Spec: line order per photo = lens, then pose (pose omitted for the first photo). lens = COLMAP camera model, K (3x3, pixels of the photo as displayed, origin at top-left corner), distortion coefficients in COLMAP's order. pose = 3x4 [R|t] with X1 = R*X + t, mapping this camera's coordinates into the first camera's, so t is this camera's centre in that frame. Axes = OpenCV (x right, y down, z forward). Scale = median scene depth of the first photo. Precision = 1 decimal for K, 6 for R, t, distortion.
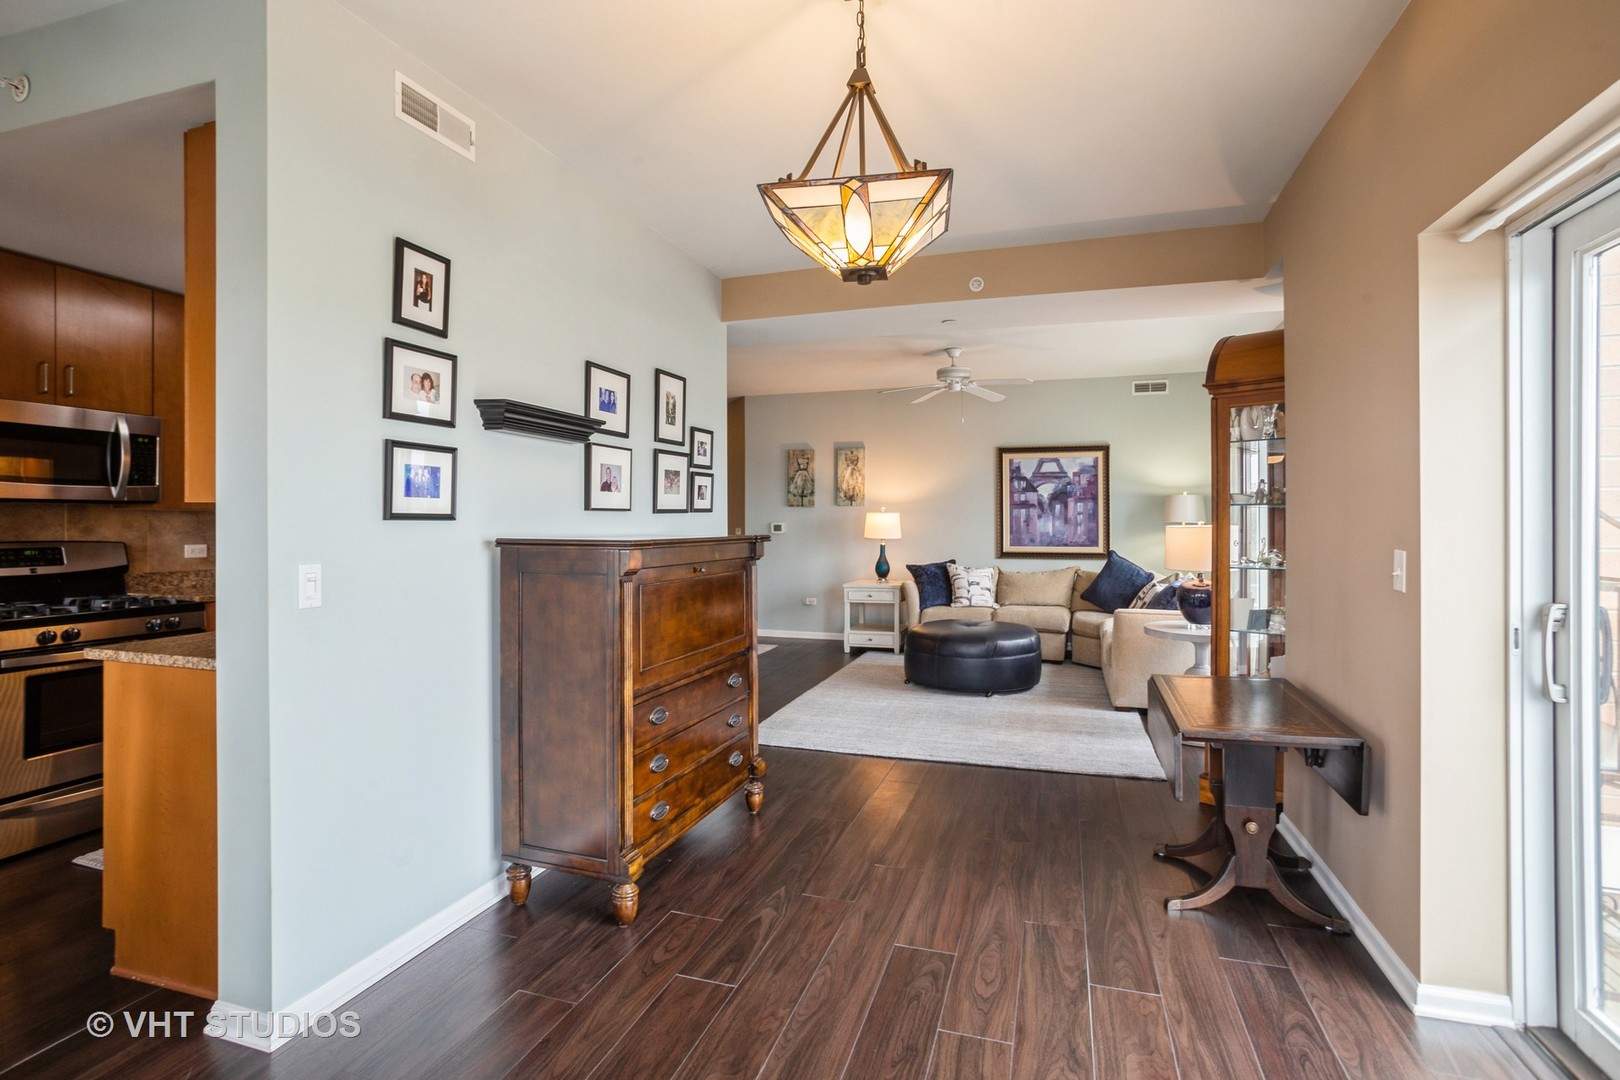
lens RADIAL K [[830.7, 0, 804.9], [0, 830.7, 528.3], [0, 0, 1]] dist [-0.078508, 0.052427]
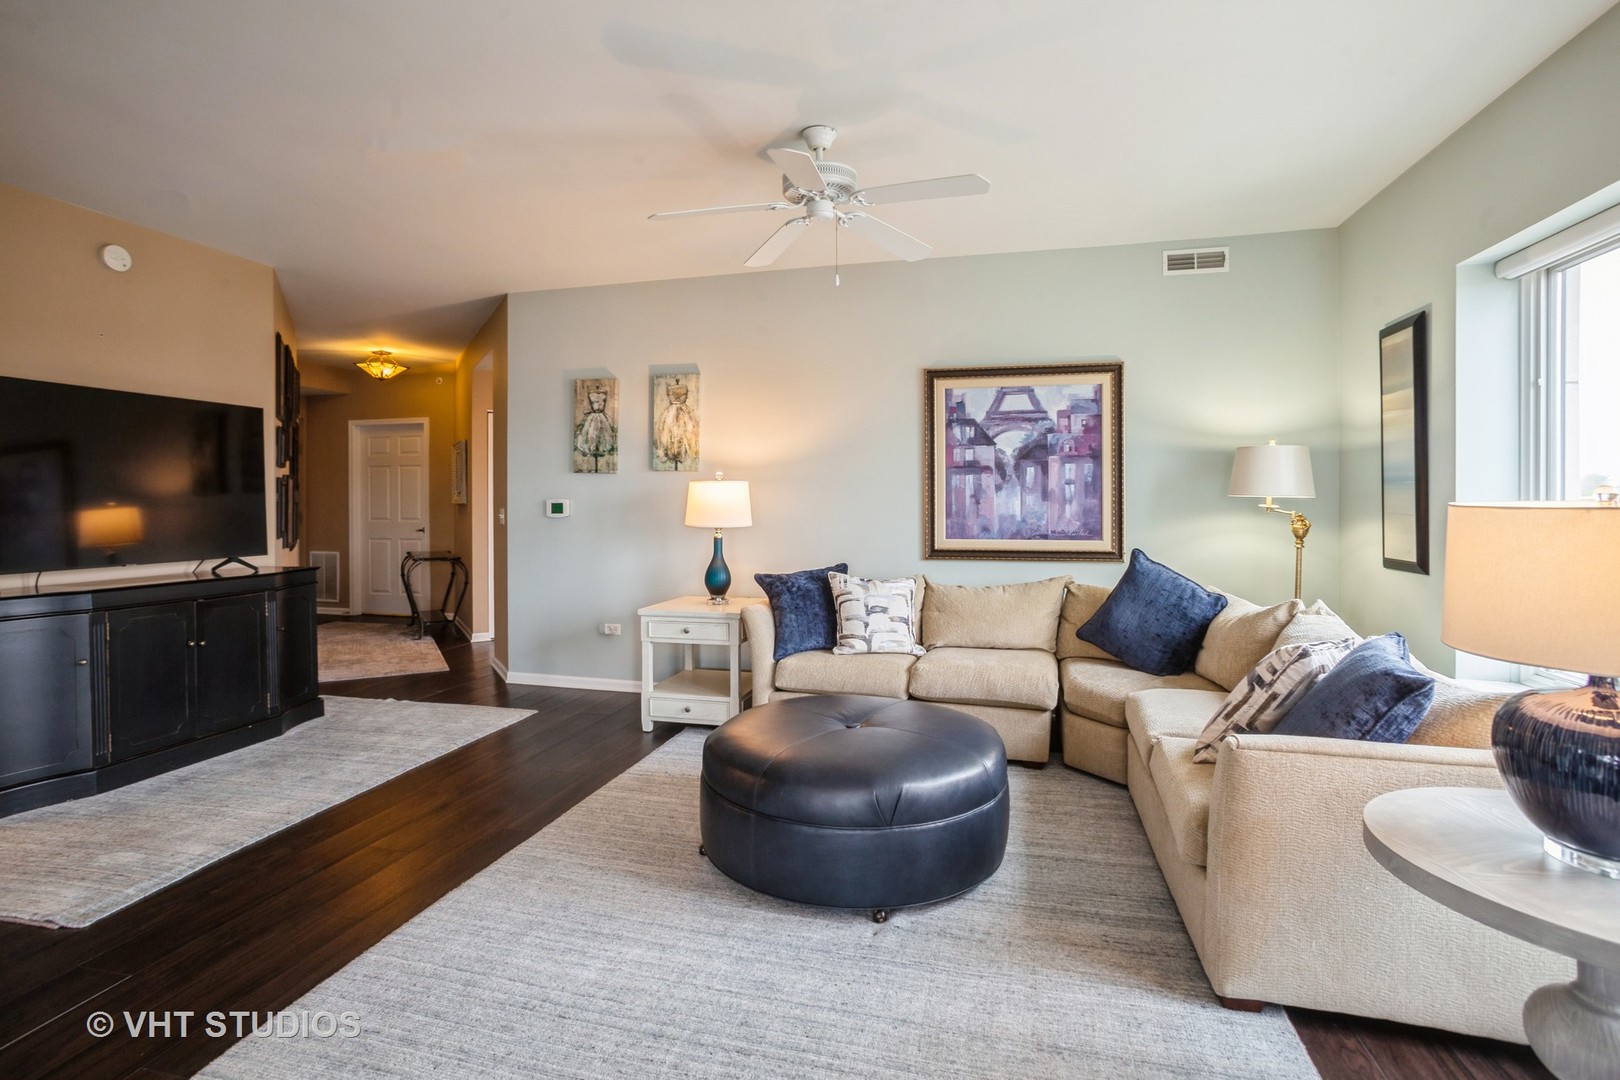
lens RADIAL K [[798.7, 0, 713.7], [0, 798.7, 513.3], [0, 0, 1]] dist [-0.036967, 0.000027]
pose [[0.998487, -0.000684, -0.054976, 0.116099], [0.001151, 0.999964, 0.008462, -0.001348], [0.054968, -0.008512, 0.998452, 0.434573]]
